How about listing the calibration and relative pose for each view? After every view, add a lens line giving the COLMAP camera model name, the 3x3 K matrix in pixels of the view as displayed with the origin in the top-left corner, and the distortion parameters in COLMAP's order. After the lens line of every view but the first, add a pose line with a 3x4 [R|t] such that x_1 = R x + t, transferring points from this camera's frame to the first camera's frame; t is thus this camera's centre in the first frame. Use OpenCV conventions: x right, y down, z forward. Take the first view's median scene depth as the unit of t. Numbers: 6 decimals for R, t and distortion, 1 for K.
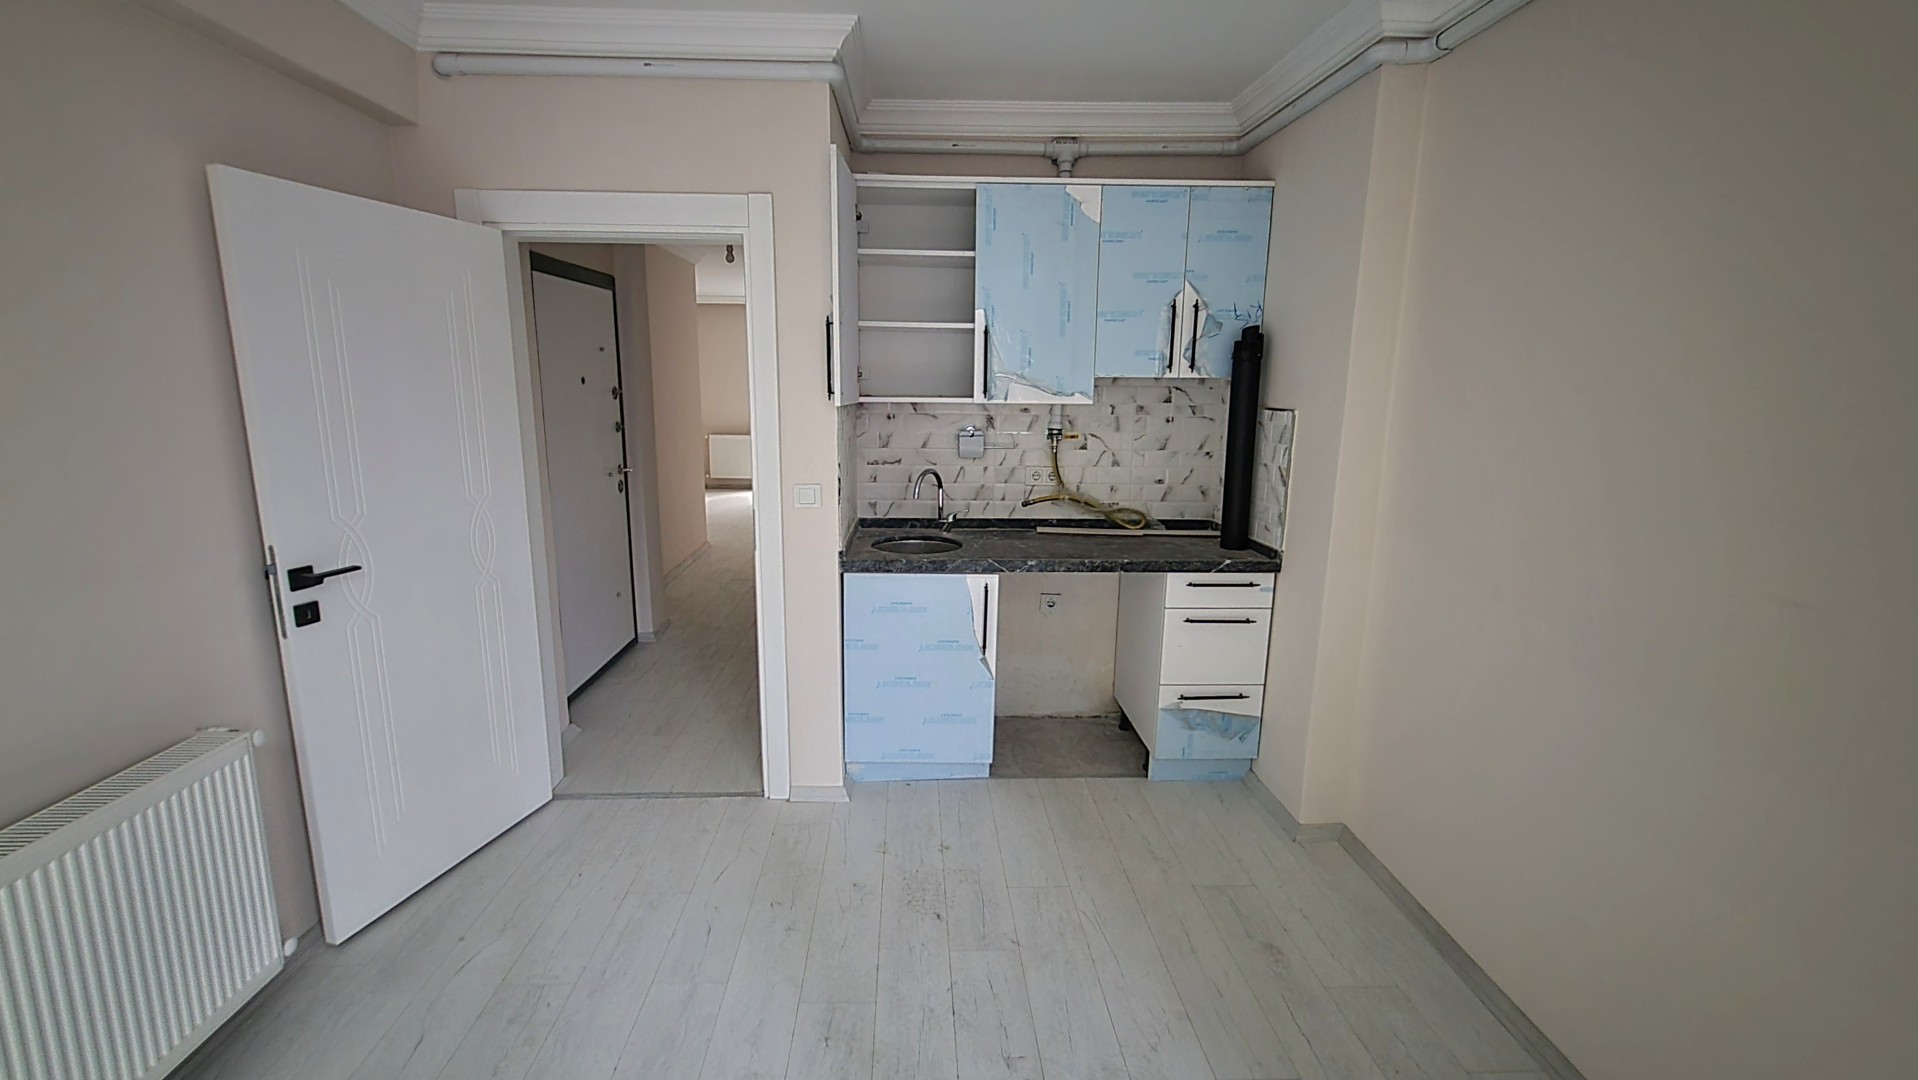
lens RADIAL K [[789.1, 0, 955.5], [0, 789.1, 533.6], [0, 0, 1]] dist [0.000476, 0.000177]
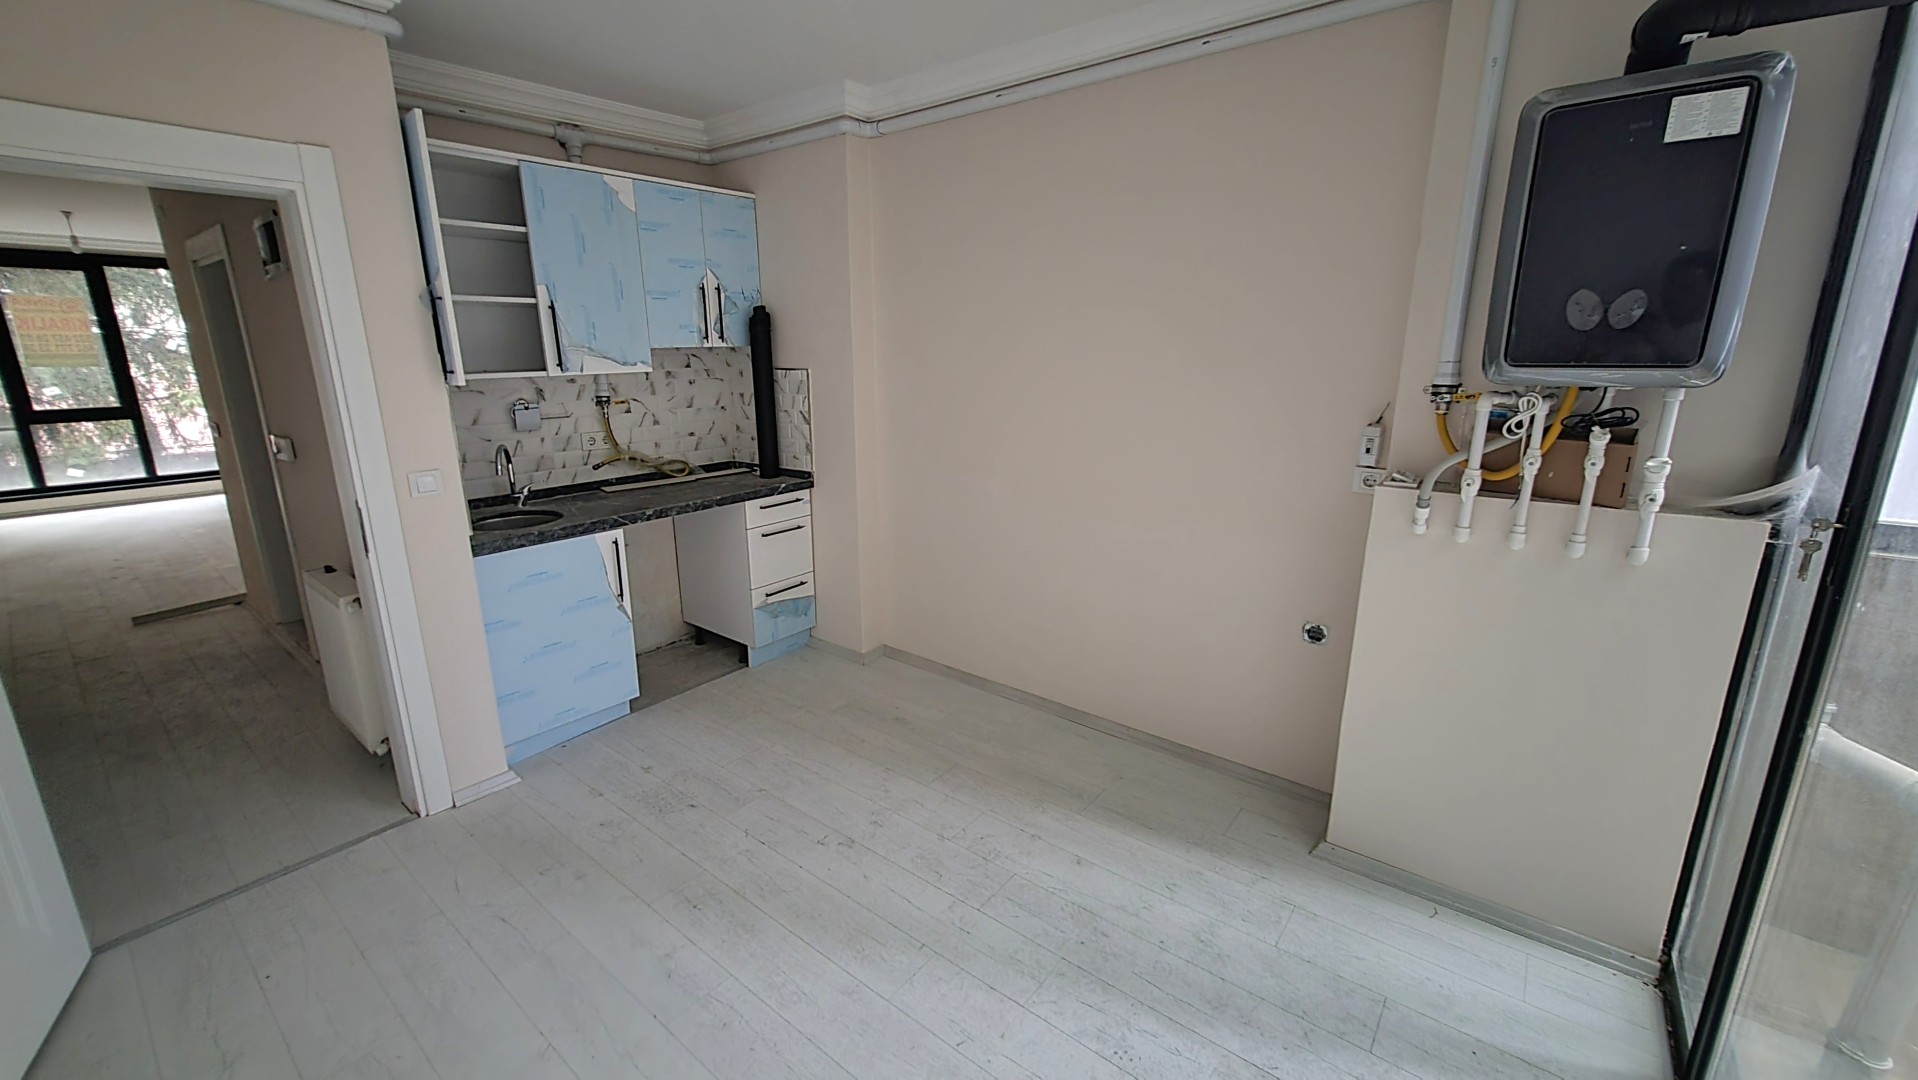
lens RADIAL K [[751.4, 0, 938.4], [0, 751.4, 534.3], [0, 0, 1]] dist [-0.000167, -0.000054]
pose [[0.653332, -0.203715, 0.729149, -0.407140], [0.160613, 0.978490, 0.129465, -0.005637], [-0.739838, 0.032527, 0.671998, -0.045084]]
